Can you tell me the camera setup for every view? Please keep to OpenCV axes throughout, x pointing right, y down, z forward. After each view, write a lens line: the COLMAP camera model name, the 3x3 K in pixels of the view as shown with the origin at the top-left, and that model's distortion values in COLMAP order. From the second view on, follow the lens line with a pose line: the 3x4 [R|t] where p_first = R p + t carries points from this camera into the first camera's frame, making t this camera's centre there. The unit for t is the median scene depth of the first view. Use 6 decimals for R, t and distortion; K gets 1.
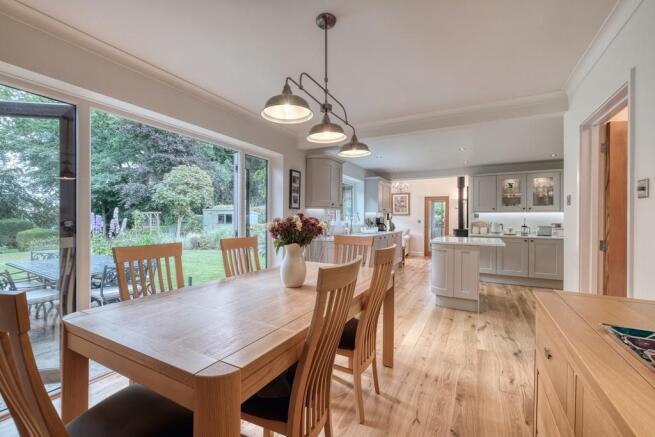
lens RADIAL K [[290.4, 0, 317.6], [0, 290.4, 219.6], [0, 0, 1]] dist [-0.000041, -0.000405]
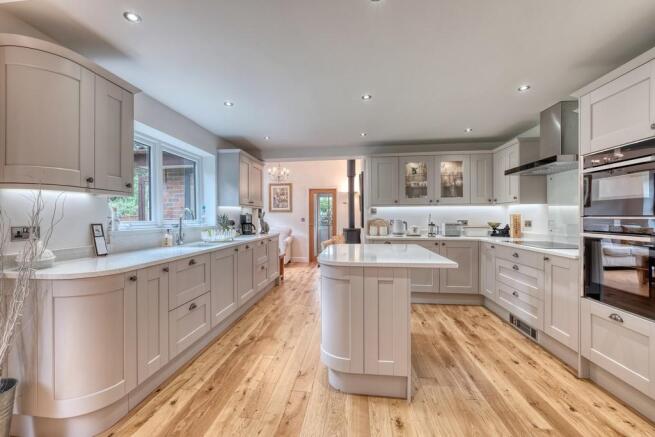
lens RADIAL K [[290.4, 0, 318.7], [0, 290.4, 219.9], [0, 0, 1]] dist [-0.000041, -0.000405]
pose [[0.927286, -0.012670, 0.374138, 0.127454], [0.009703, 0.999905, 0.009813, 0.000693], [-0.374227, -0.005469, 0.927321, 0.337843]]
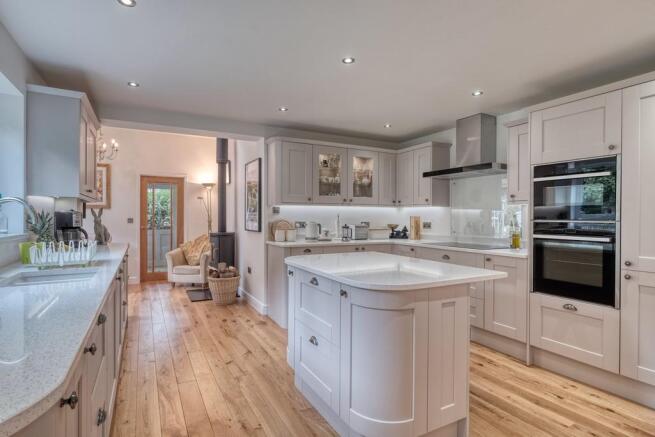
lens RADIAL K [[338.2, 0, 323.7], [0, 338.2, 219.8], [0, 0, 1]] dist [0.004718, -0.000114]
pose [[0.541089, -0.010220, 0.840903, 0.026633], [0.000485, 0.999930, 0.011841, -0.002261], [-0.840965, -0.005999, 0.541056, 0.519363]]
